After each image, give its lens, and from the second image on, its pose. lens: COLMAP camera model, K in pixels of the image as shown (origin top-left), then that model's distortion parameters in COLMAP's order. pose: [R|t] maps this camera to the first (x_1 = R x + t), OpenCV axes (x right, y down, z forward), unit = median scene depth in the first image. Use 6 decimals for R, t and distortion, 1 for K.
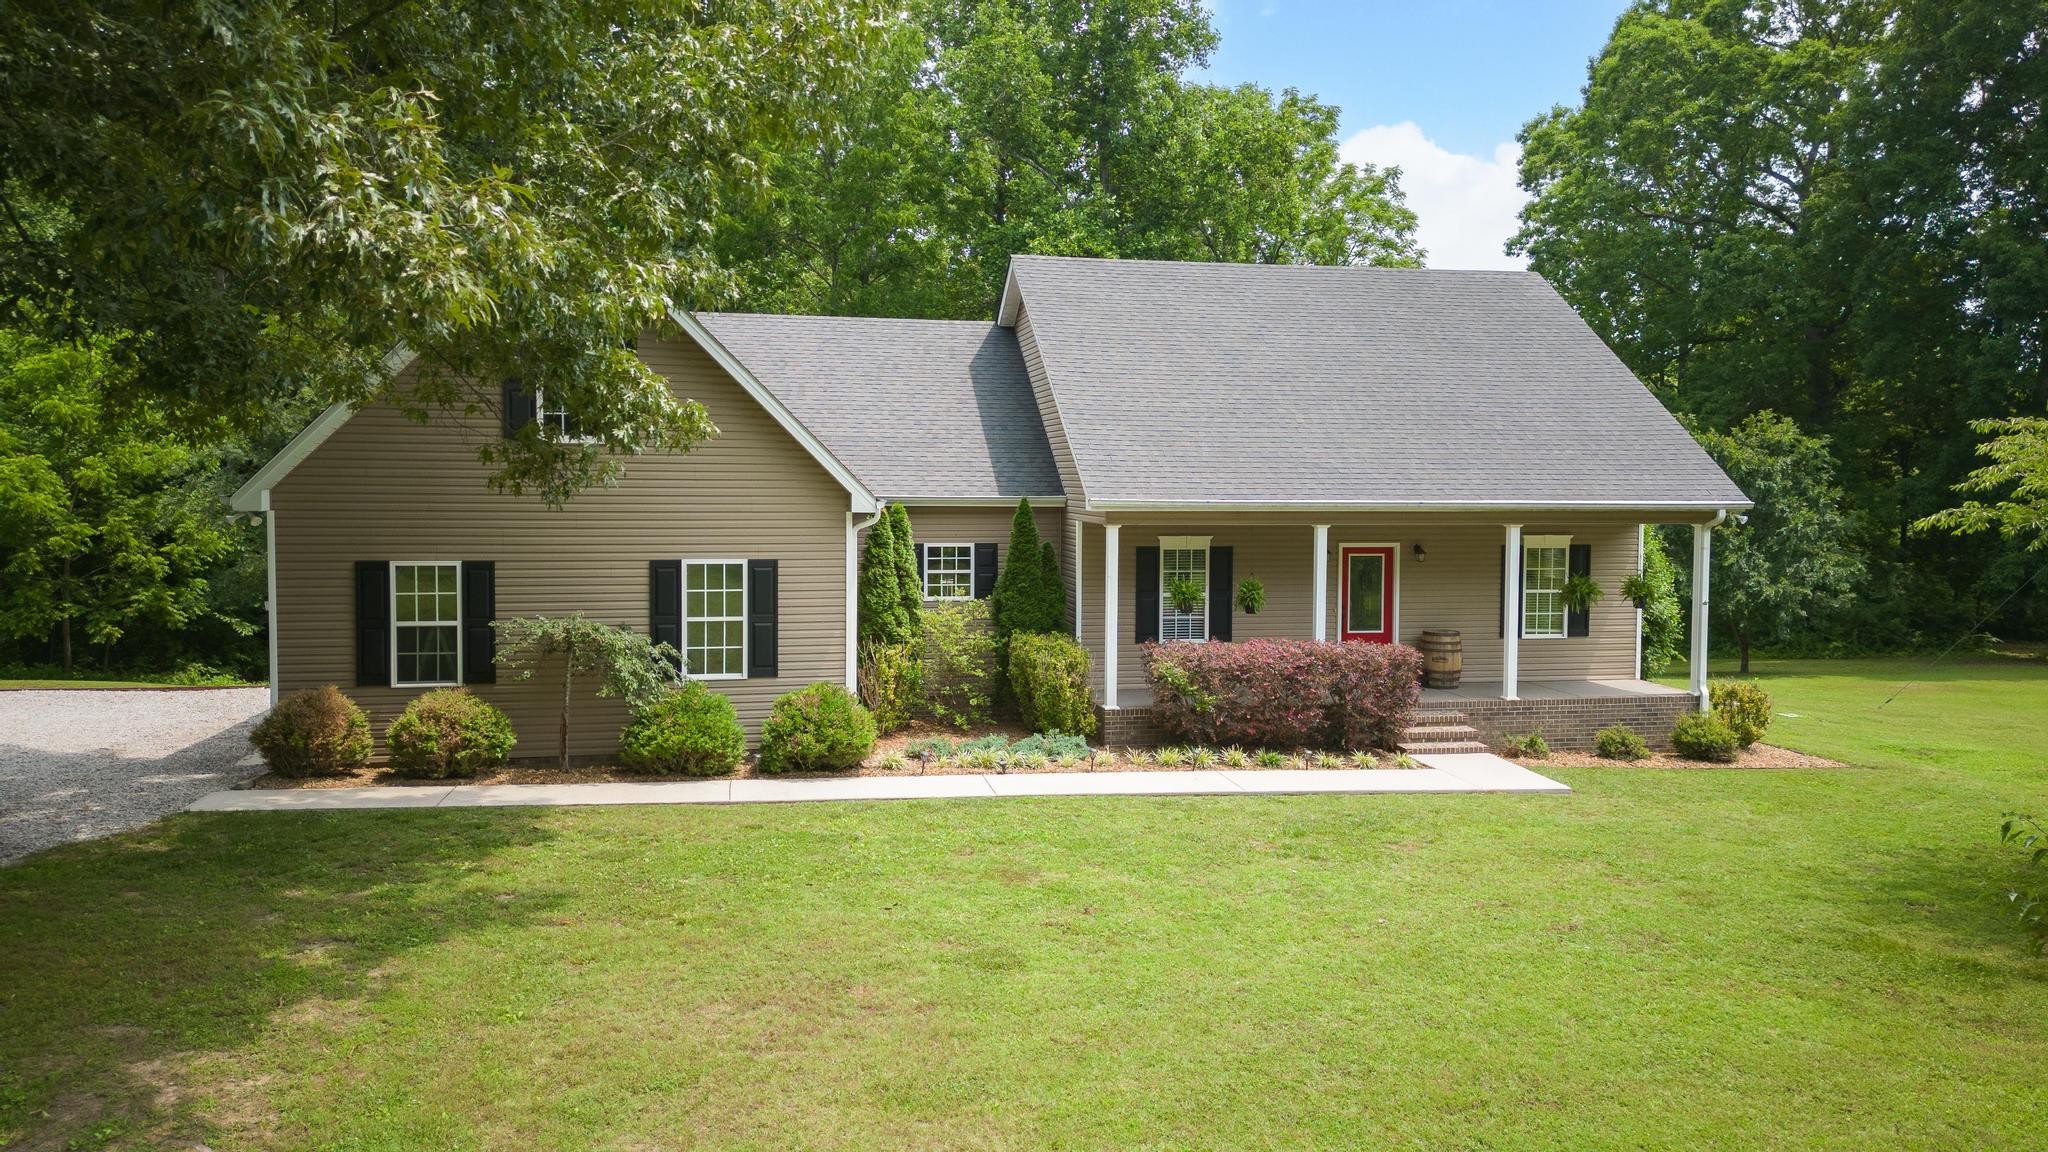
lens RADIAL K [[1476.8, 0, 1075.0], [0, 1476.8, 549.1], [0, 0, 1]] dist [0.095143, -0.125078]
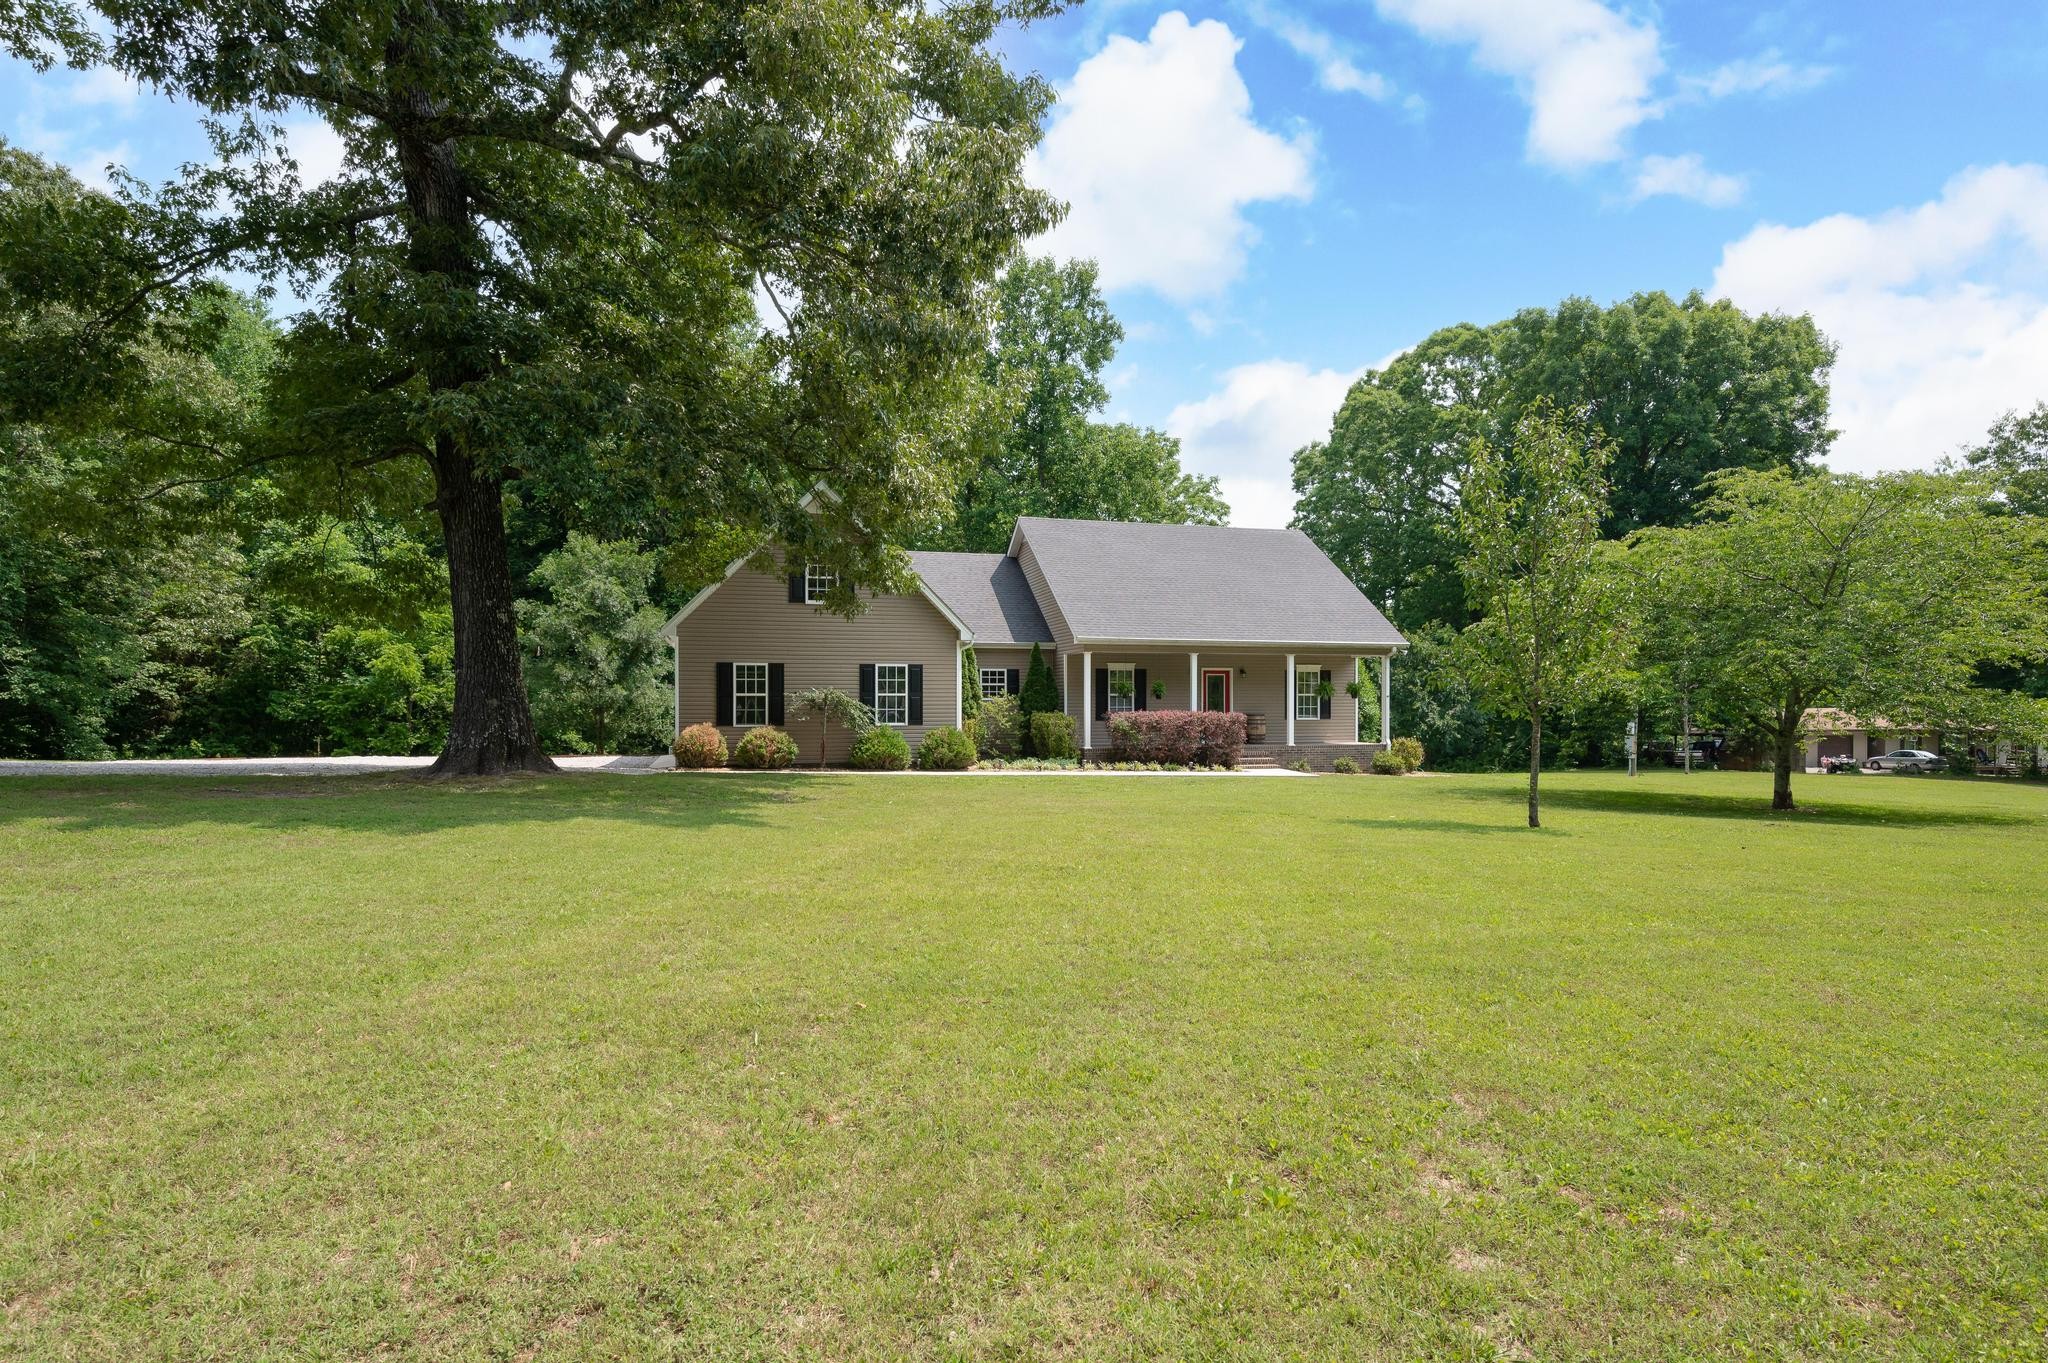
lens RADIAL K [[1080.0, 0, 1065.1], [0, 1080.0, 707.6], [0, 0, 1]] dist [0.000031, -0.000336]
pose [[0.997108, -0.008733, 0.075499, -0.101539], [0.011895, 0.999066, -0.041530, 0.105134], [-0.075065, 0.042308, 0.996281, -0.363464]]
